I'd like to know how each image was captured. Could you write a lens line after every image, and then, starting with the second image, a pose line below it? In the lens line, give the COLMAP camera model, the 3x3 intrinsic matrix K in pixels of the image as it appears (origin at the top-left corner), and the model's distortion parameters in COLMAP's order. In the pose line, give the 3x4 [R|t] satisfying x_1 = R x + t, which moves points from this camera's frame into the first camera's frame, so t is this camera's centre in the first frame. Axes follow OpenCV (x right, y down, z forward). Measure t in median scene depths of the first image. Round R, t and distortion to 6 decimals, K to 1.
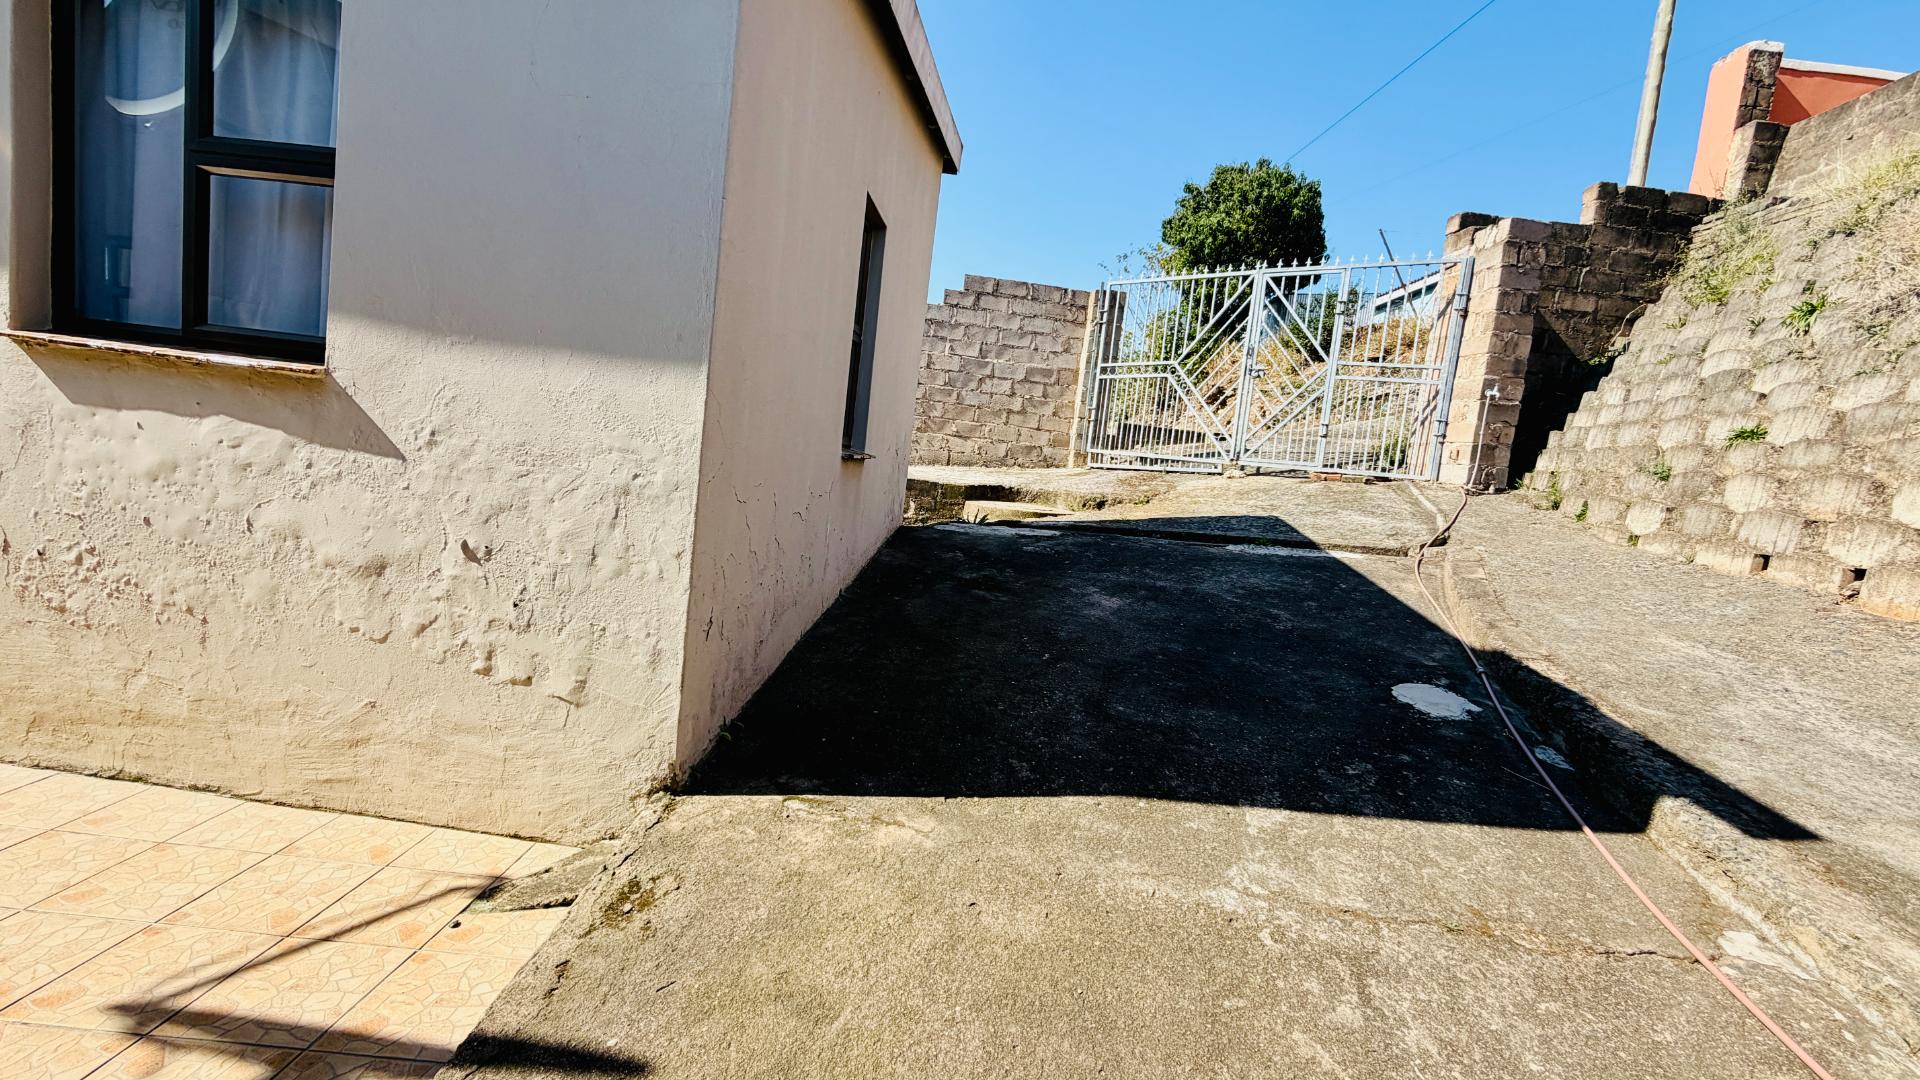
lens RADIAL K [[766.2, 0, 957.3], [0, 766.2, 537.8], [0, 0, 1]] dist [0.000602, -0.000077]
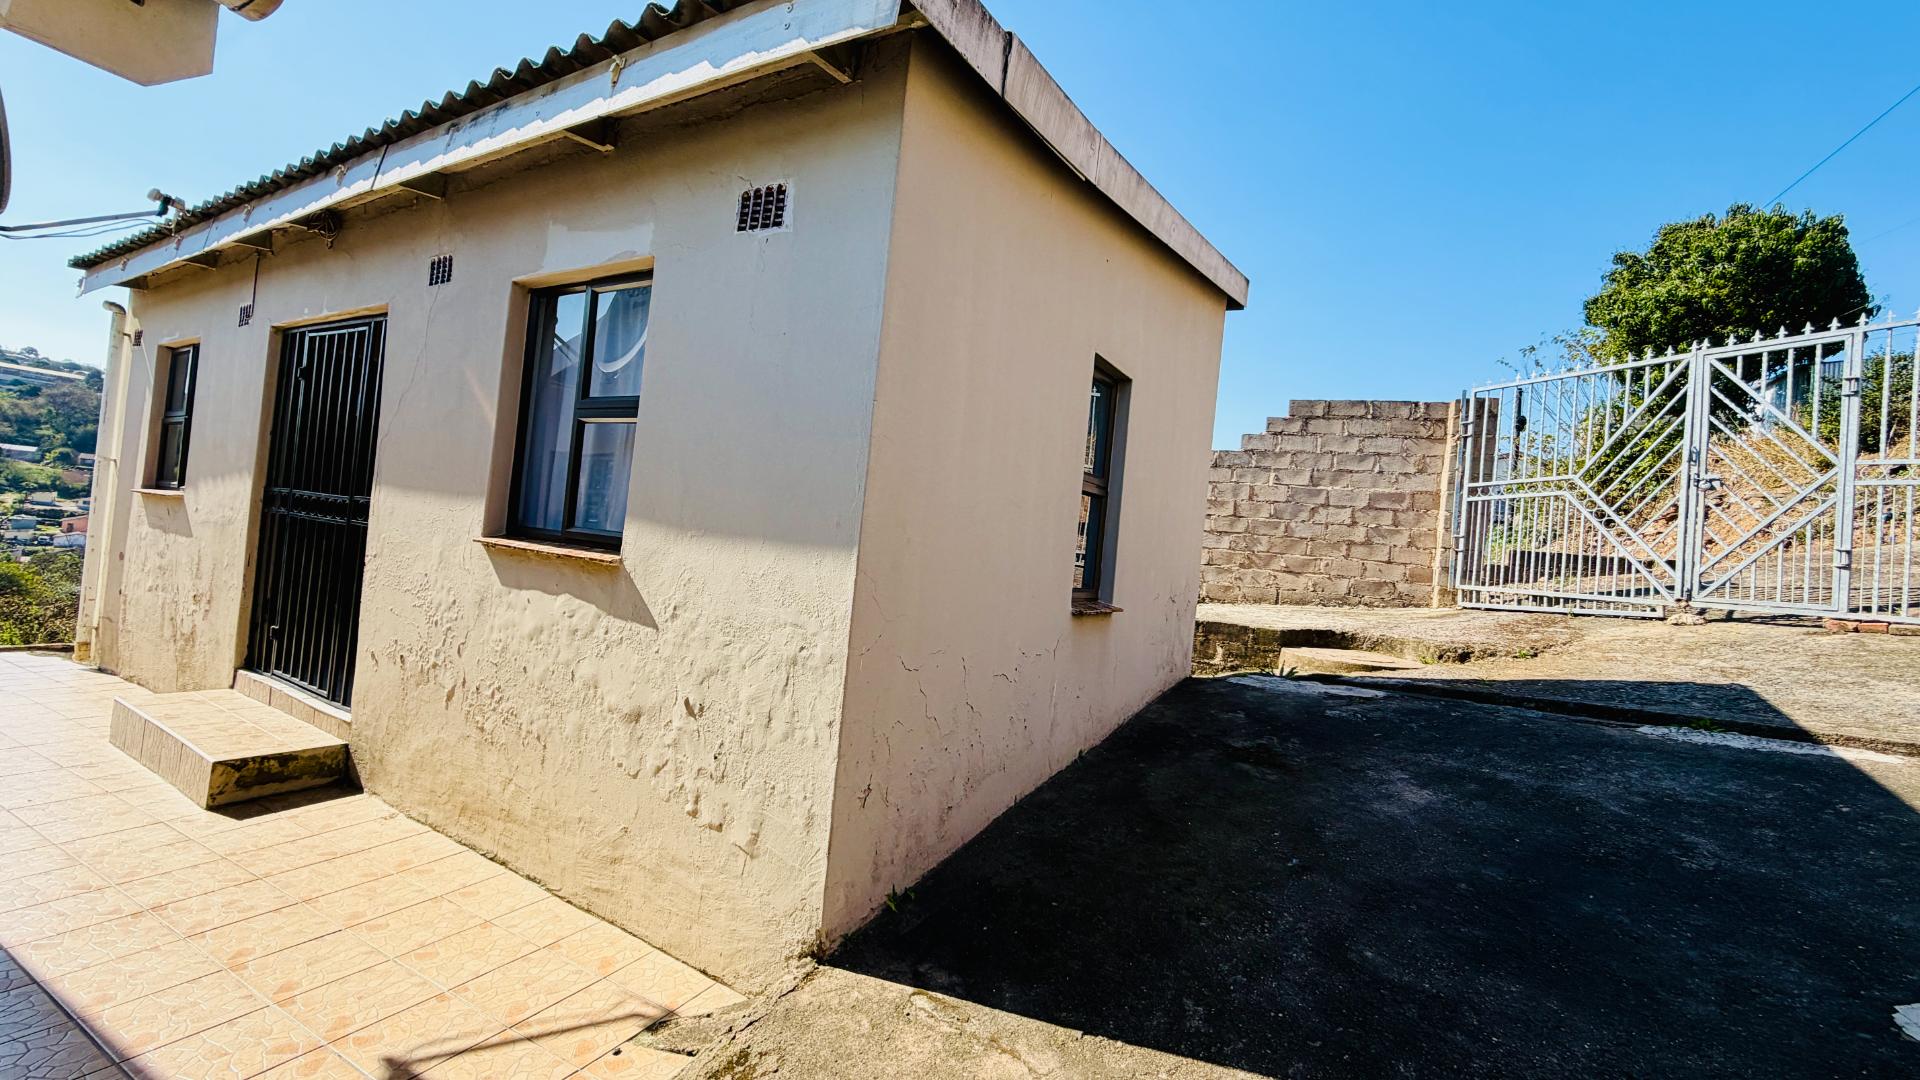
lens RADIAL K [[766.2, 0, 957.3], [0, 766.2, 537.8], [0, 0, 1]] dist [0.000602, -0.000077]
pose [[0.892067, -0.036356, -0.450439, 0.075684], [-0.038630, 0.986975, -0.156165, -0.019591], [0.450250, 0.156710, 0.879043, 0.027047]]
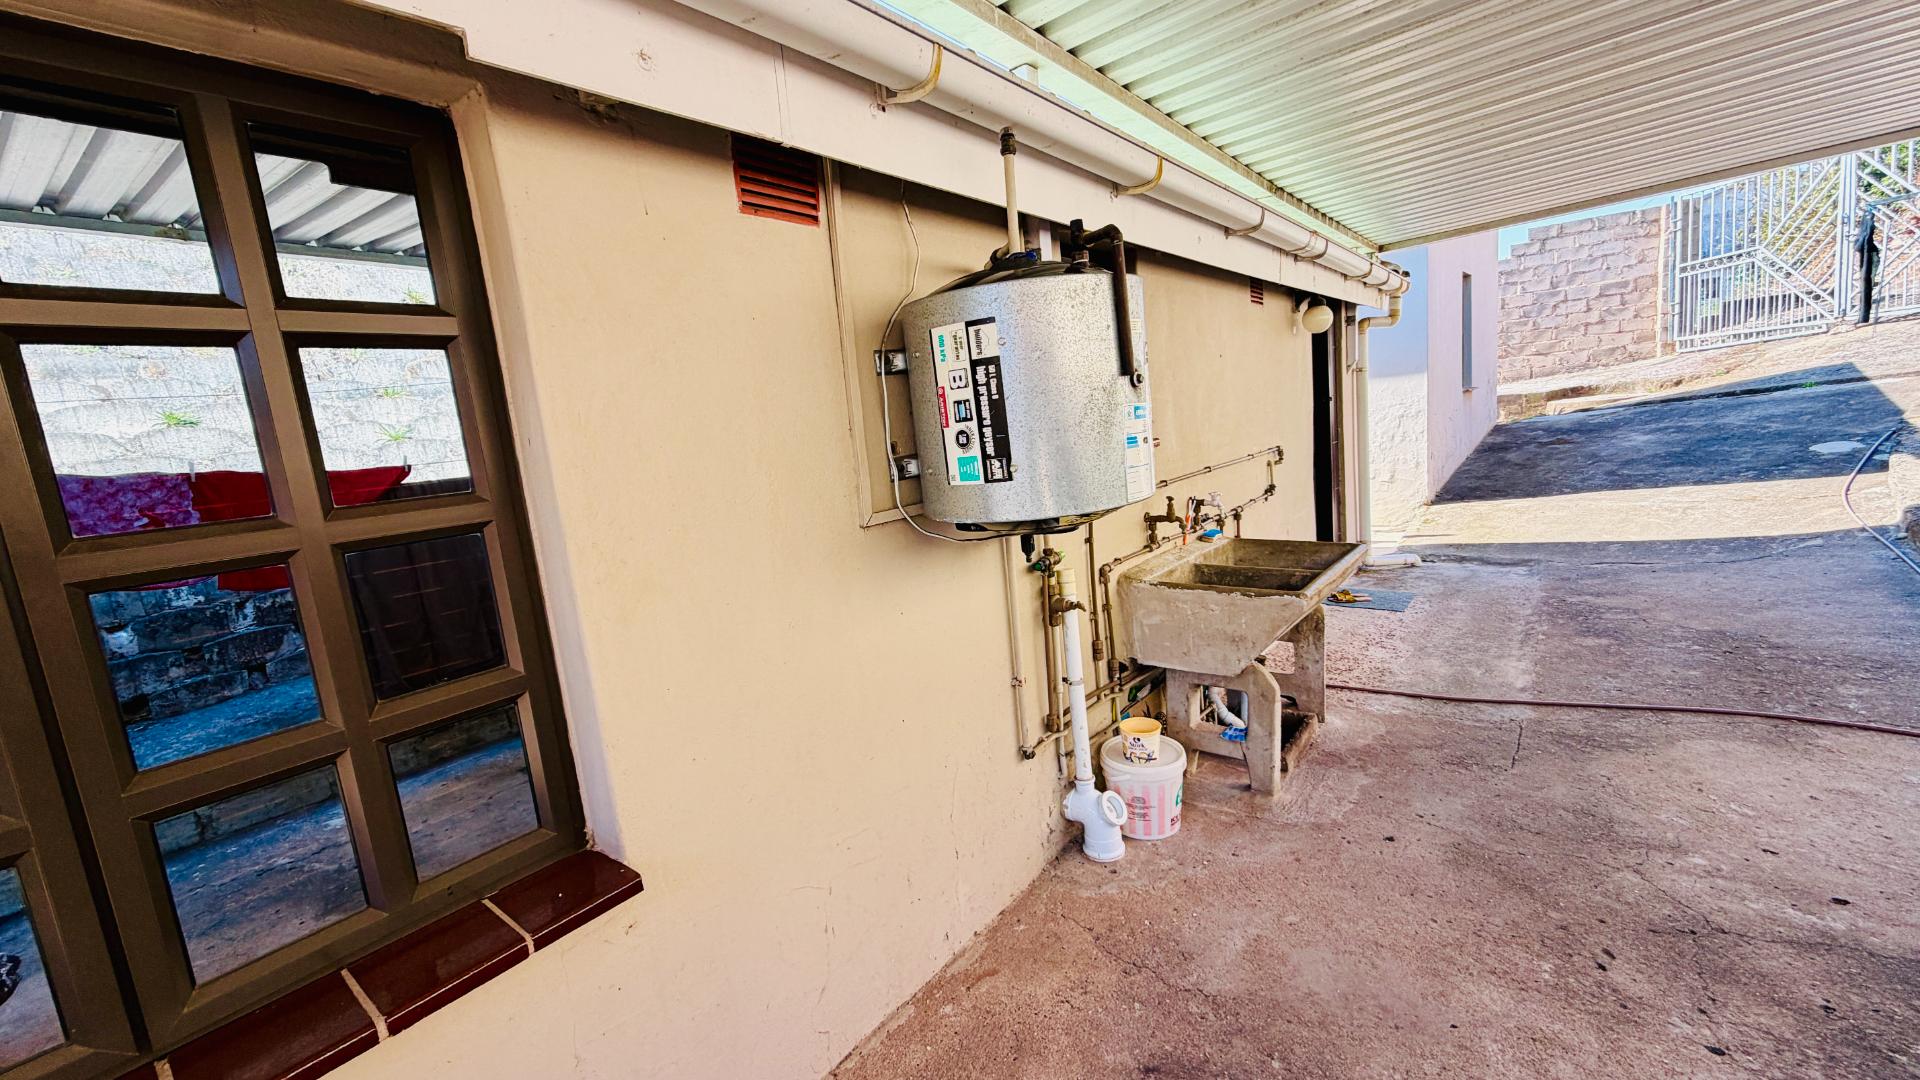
lens RADIAL K [[766.2, 0, 957.3], [0, 766.2, 537.8], [0, 0, 1]] dist [0.000602, -0.000077]
pose [[0.771038, -0.100274, -0.628845, 0.033544], [0.128143, 0.991755, -0.001024, 0.059503], [0.623763, -0.079792, 0.777530, -0.771148]]
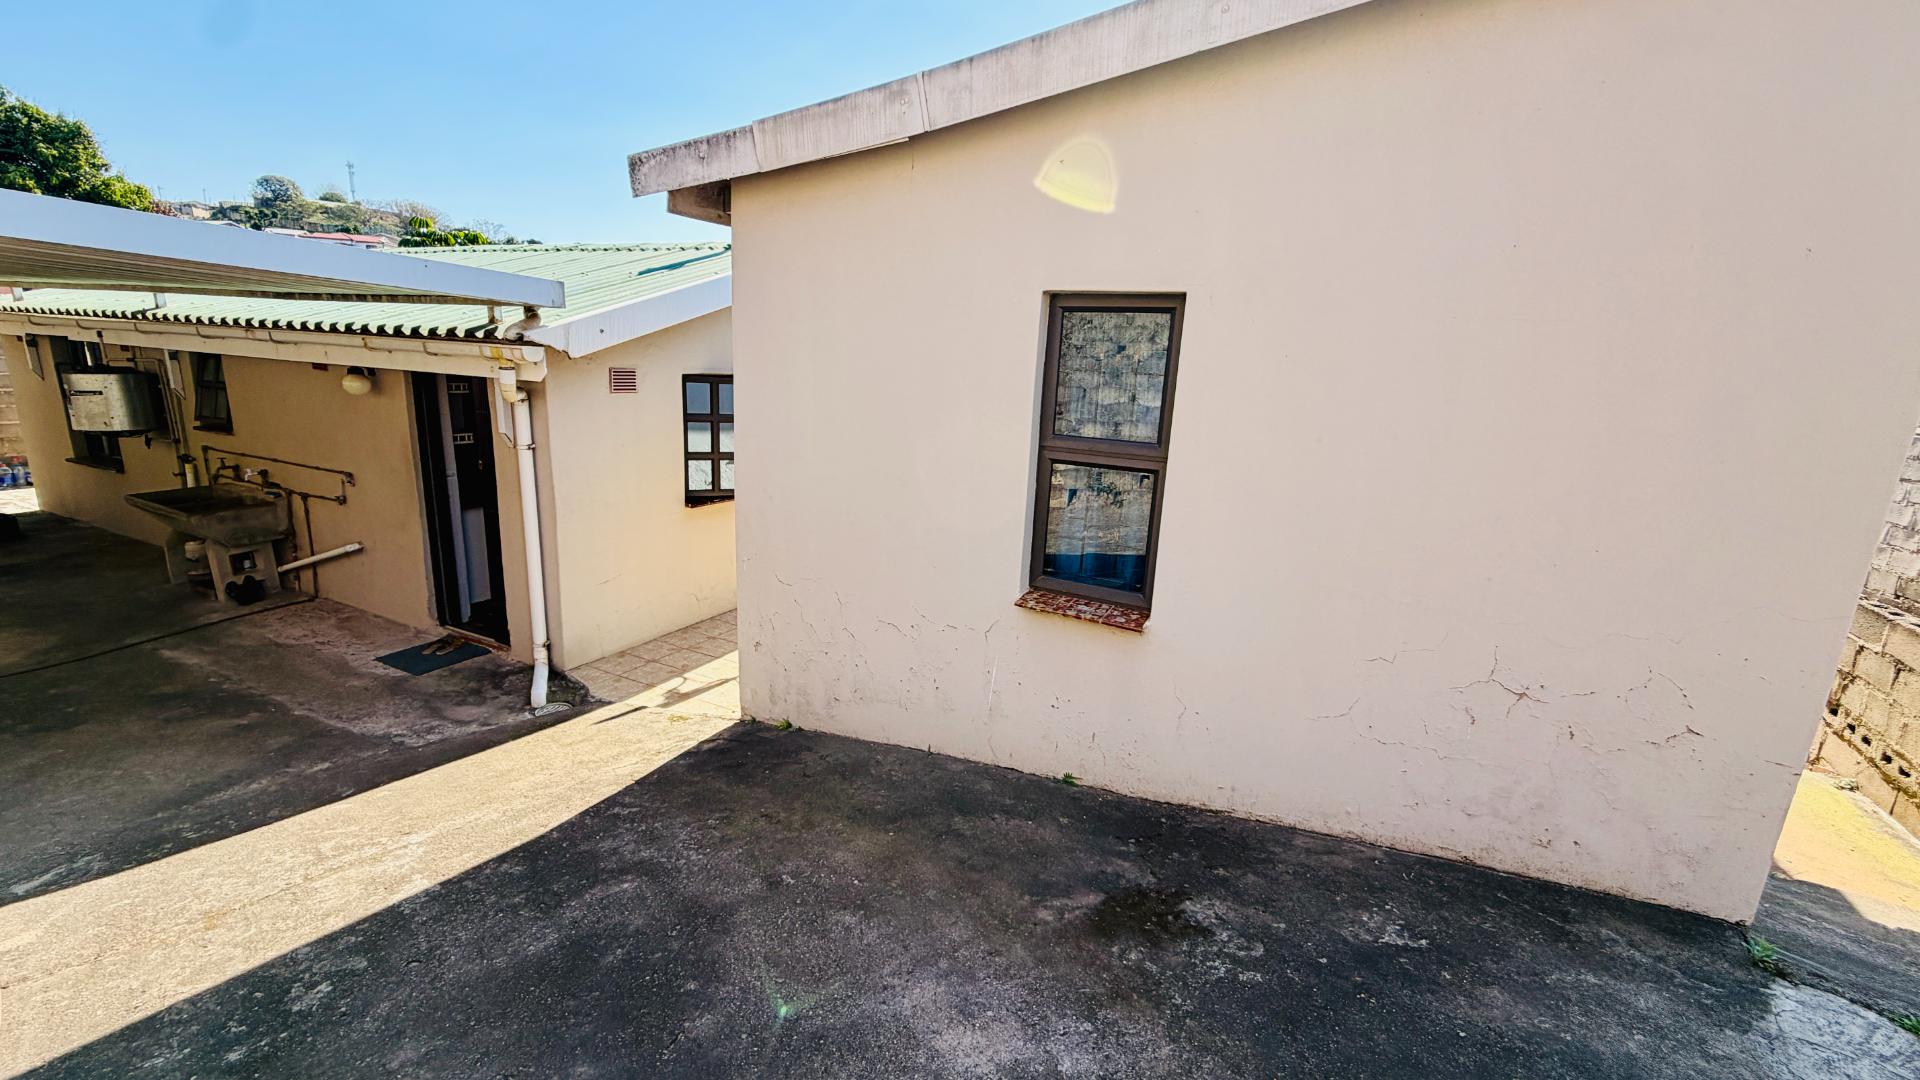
lens RADIAL K [[766.2, 0, 957.3], [0, 766.2, 537.8], [0, 0, 1]] dist [0.000602, -0.000077]
pose [[-0.407692, 0.067288, -0.910637, 0.306259], [-0.191459, 0.968813, 0.157303, -0.138531], [0.892822, 0.238481, -0.382095, 0.580134]]
